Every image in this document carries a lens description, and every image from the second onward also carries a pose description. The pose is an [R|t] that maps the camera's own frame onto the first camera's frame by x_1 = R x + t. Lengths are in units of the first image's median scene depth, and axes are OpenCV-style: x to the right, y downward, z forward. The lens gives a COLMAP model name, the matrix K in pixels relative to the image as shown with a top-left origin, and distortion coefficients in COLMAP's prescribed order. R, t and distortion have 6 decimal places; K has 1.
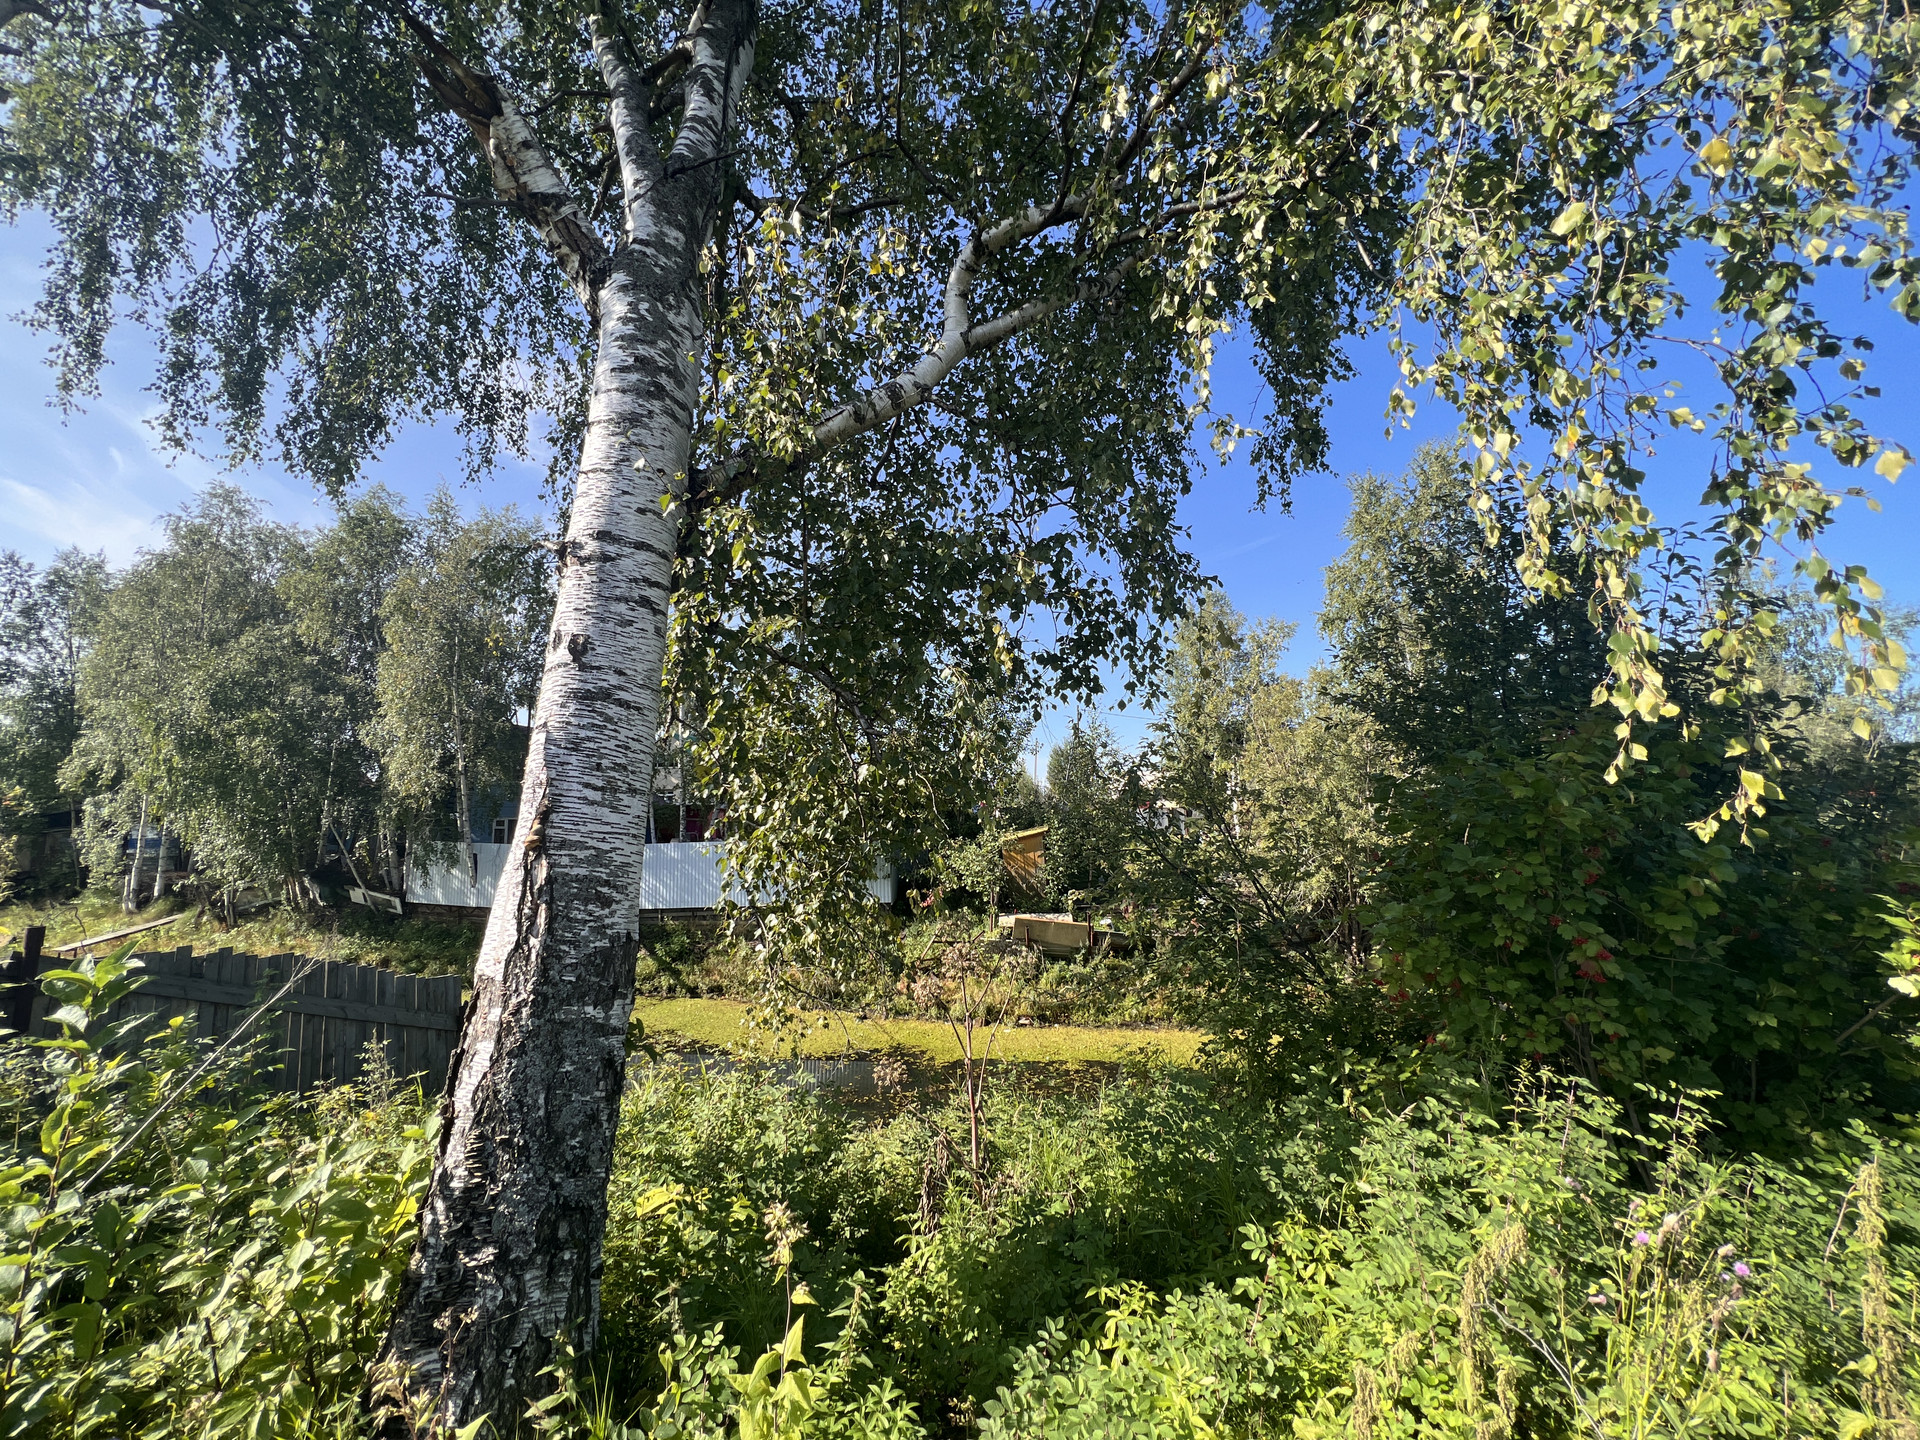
lens RADIAL K [[768.2, 0, 953.7], [0, 768.2, 714.3], [0, 0, 1]] dist [-0.006602, 0.000495]
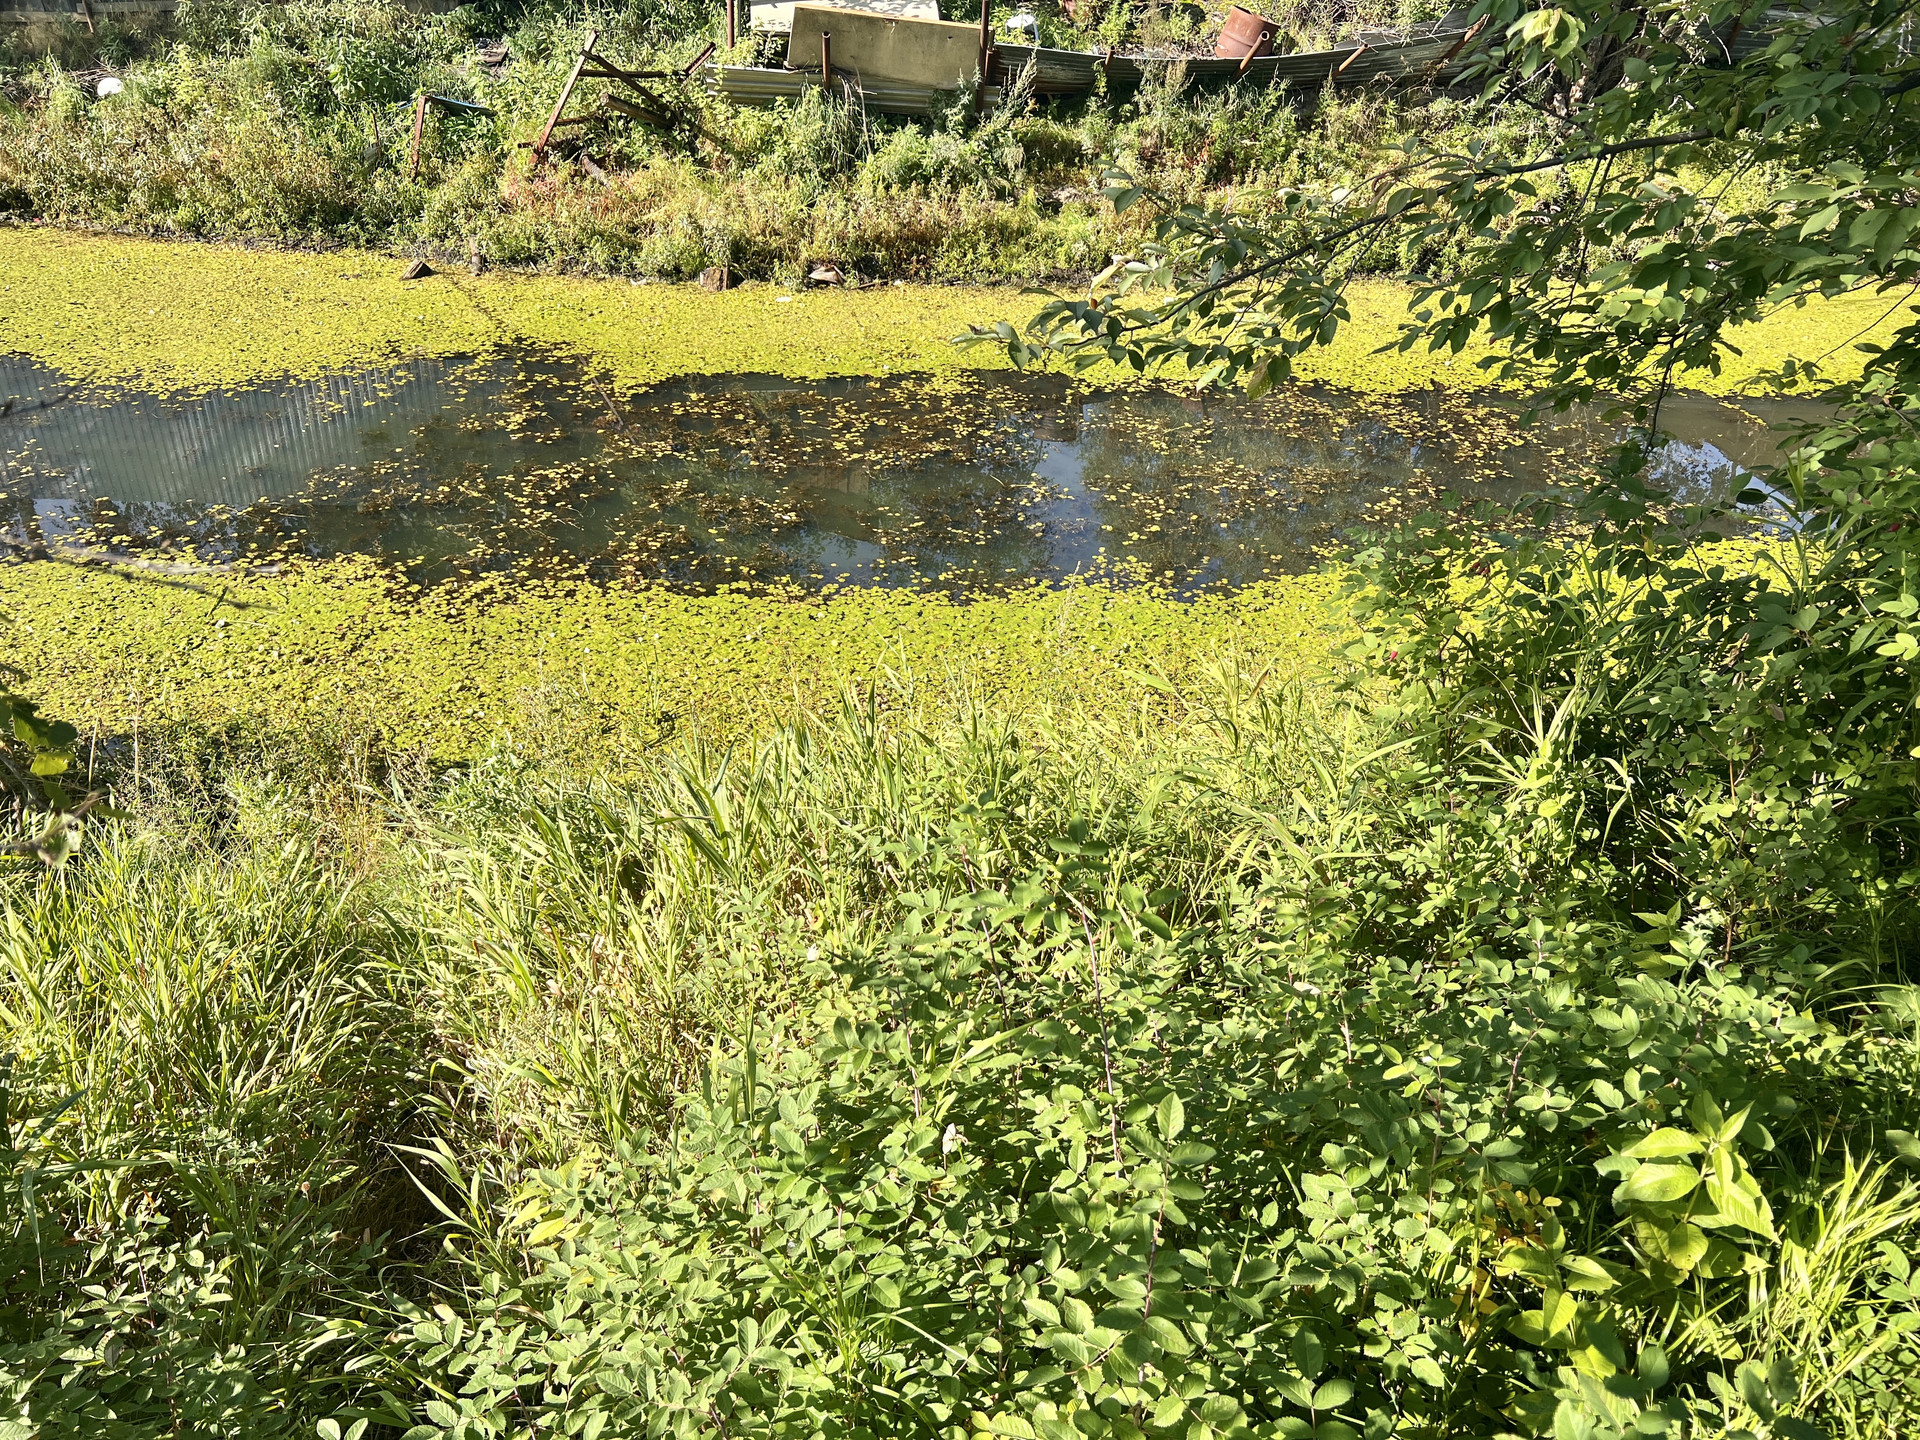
lens RADIAL K [[1460.8, 0, 958.1], [0, 1460.8, 733.3], [0, 0, 1]] dist [0.056820, -0.066713]
pose [[0.979727, -0.076656, 0.185089, -0.018043], [-0.062947, 0.759318, 0.647668, 0.291624], [-0.190189, -0.646189, 0.739099, 1.031005]]
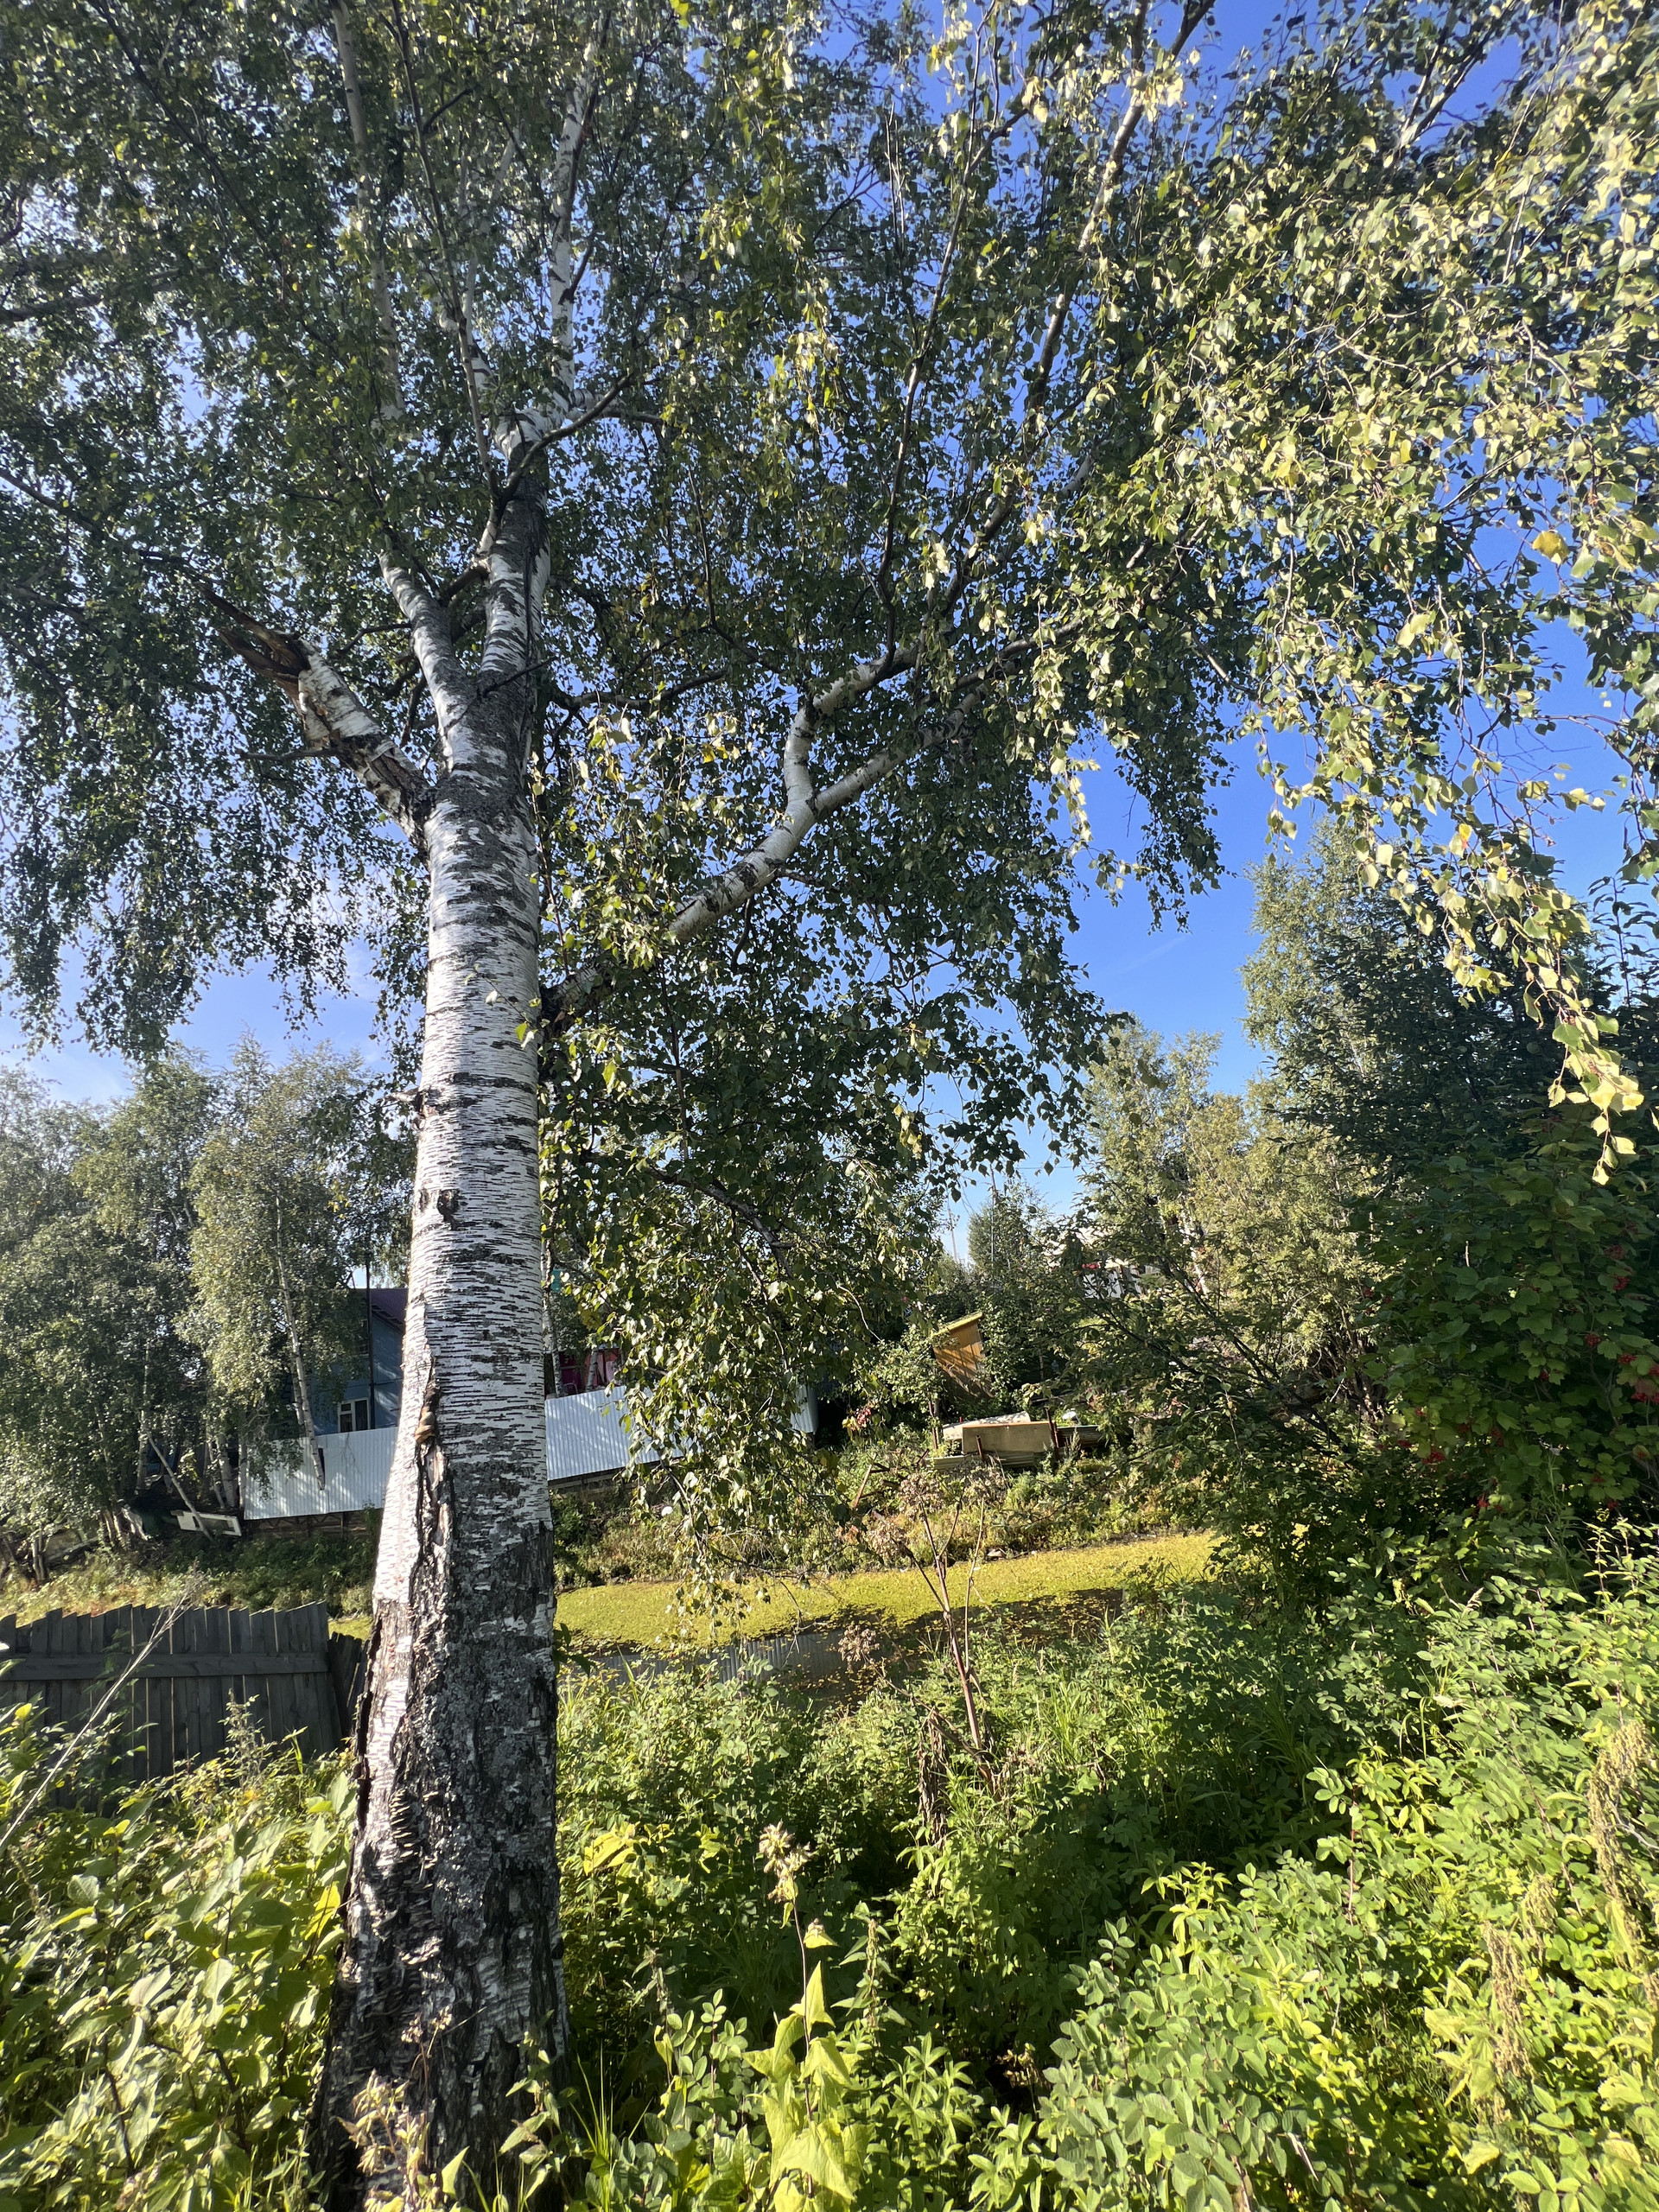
lens RADIAL K [[885.0, 0, 832.4], [0, 885.0, 1095.8], [0, 0, 1]] dist [-0.006602, 0.000495]
pose [[0.987790, -0.155786, -0.000936, -0.013851], [0.154667, 0.981380, -0.113895, -0.016289], [0.018662, 0.112360, 0.993492, -0.028813]]
